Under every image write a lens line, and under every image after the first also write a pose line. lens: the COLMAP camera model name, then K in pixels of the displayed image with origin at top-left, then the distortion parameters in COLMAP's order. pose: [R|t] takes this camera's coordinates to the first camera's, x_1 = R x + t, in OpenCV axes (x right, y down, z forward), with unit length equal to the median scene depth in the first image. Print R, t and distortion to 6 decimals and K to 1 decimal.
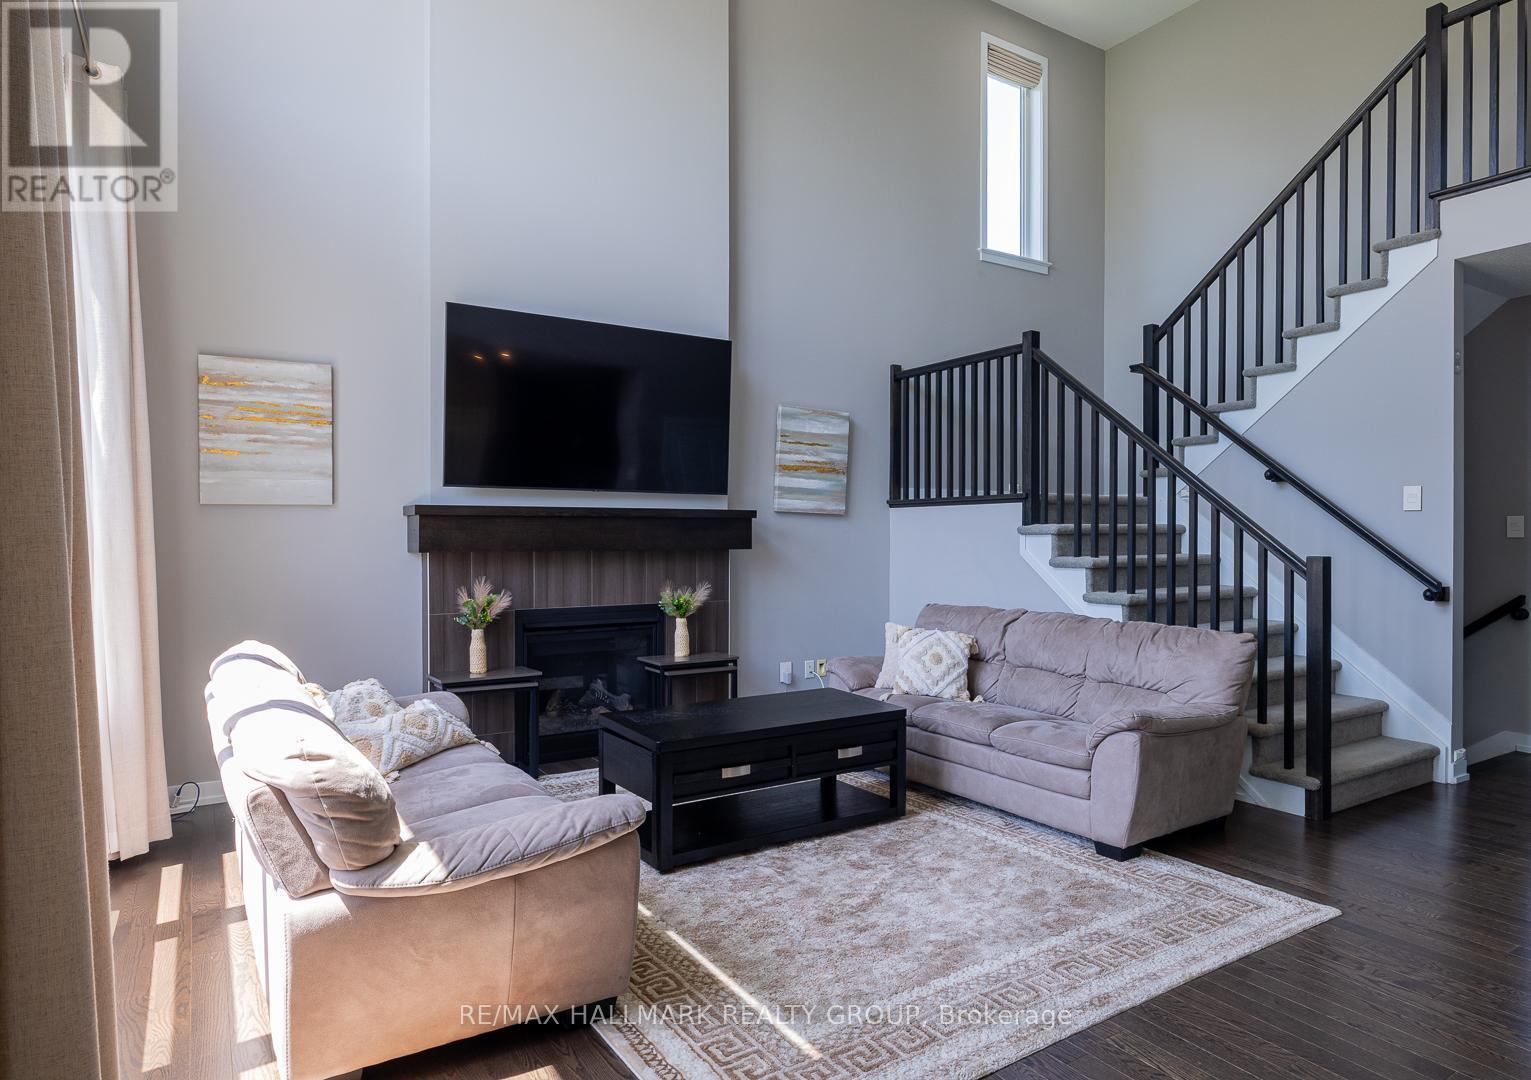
lens RADIAL K [[852.3, 0, 769.6], [0, 852.3, 542.7], [0, 0, 1]] dist [0.001884, 0.001329]
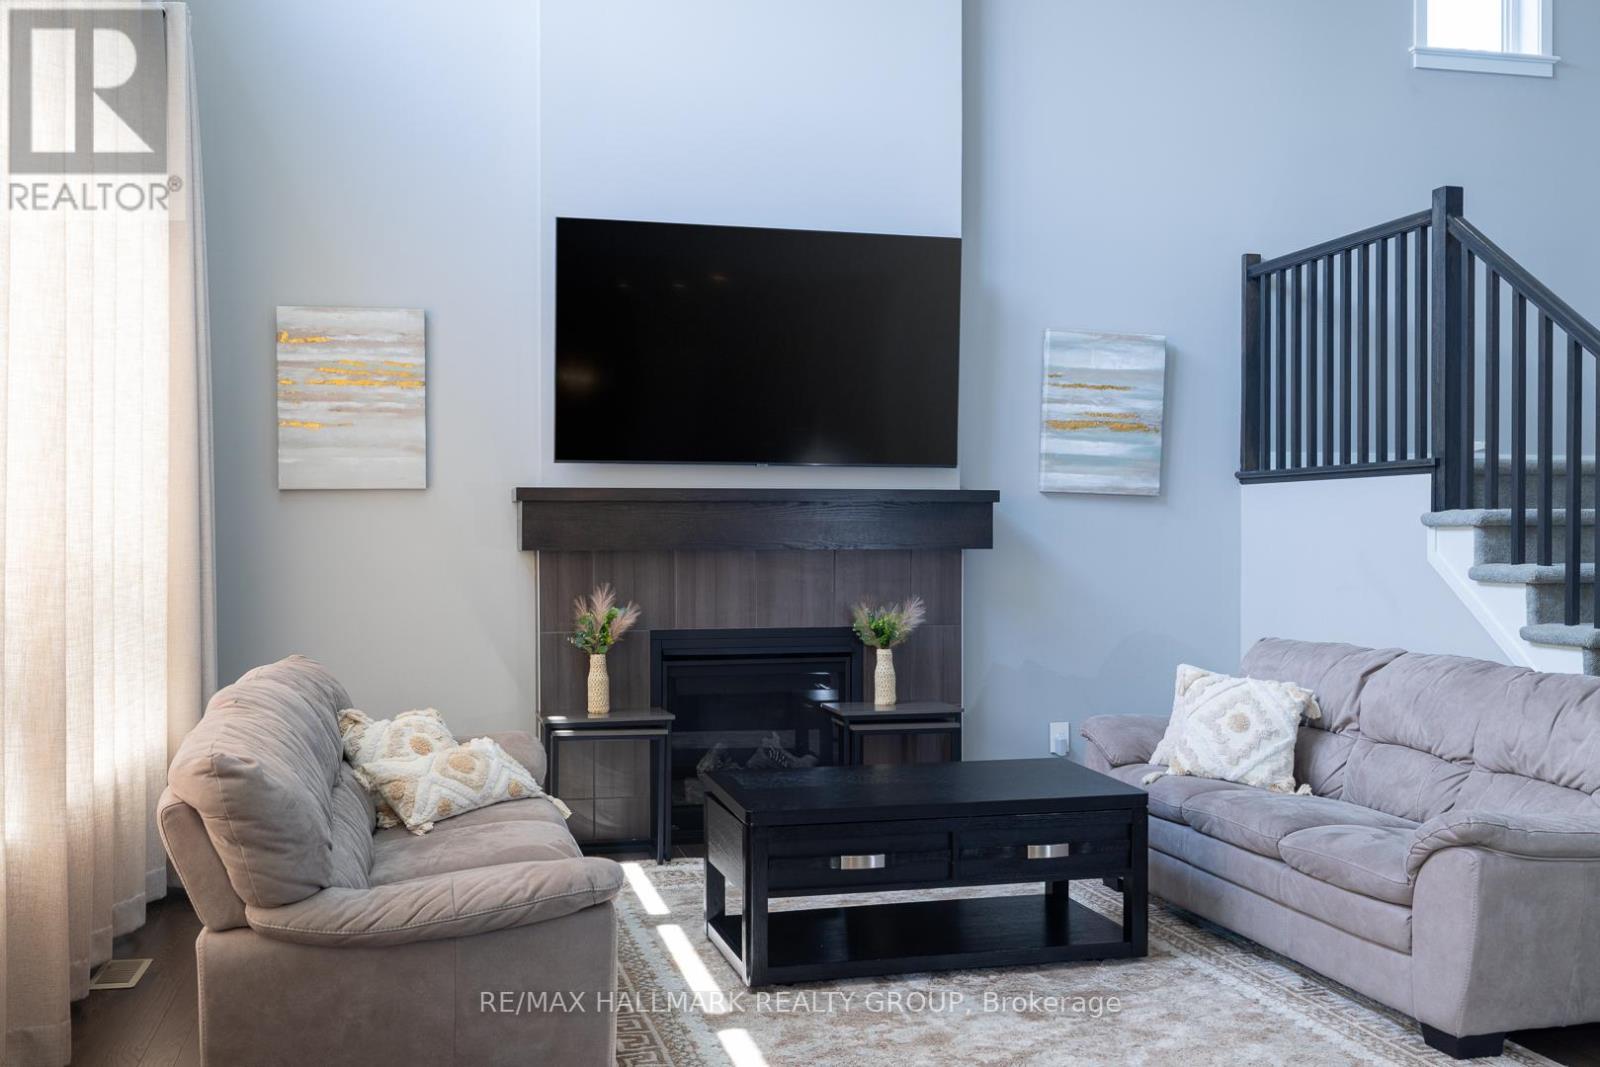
lens RADIAL K [[1370.5, 0, 800.6], [0, 1370.5, 540.1], [0, 0, 1]] dist [0.012231, -0.000665]
pose [[0.944125, 0.003436, -0.329568, 0.220159], [-0.003517, 0.999994, 0.000351, 0.001156], [0.329568, 0.000828, 0.944132, -0.070252]]
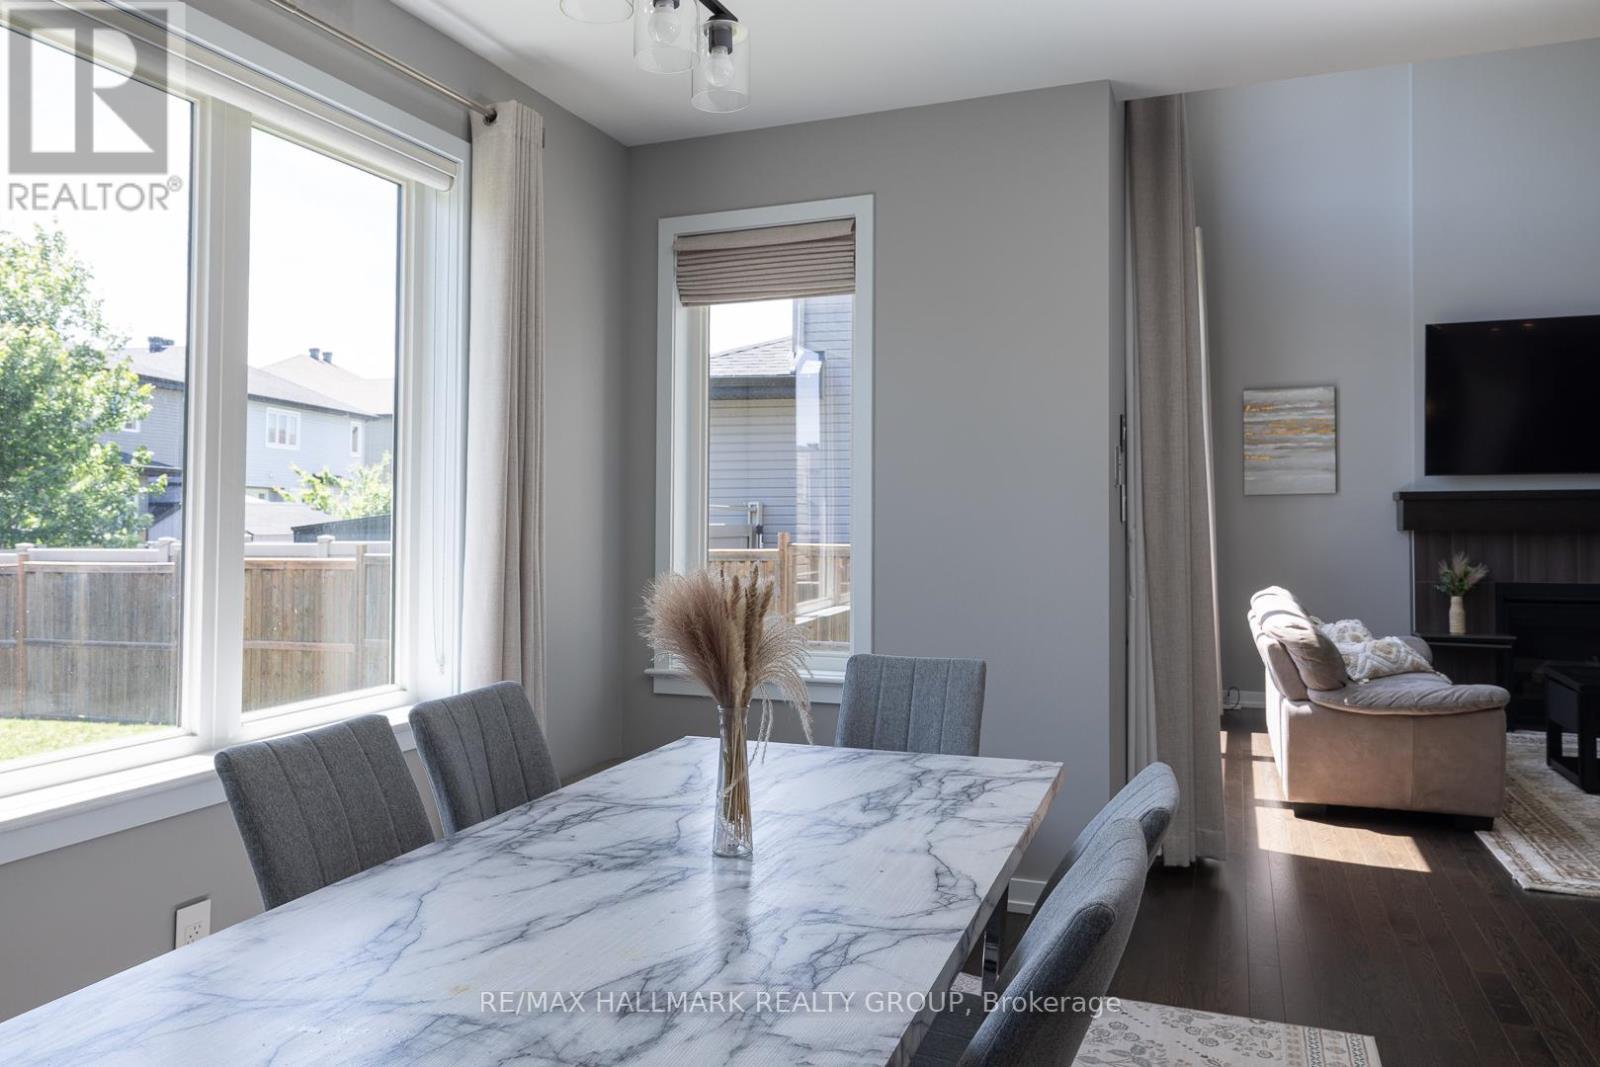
lens RADIAL K [[1099.4, 0, 823.0], [0, 1099.4, 501.9], [0, 0, 1]] dist [0.006688, 0.004033]
pose [[0.580864, -0.013818, -0.813883, 0.392439], [-0.004041, 0.999795, -0.019858, 0.005513], [0.813991, 0.014824, 0.580689, -0.600384]]
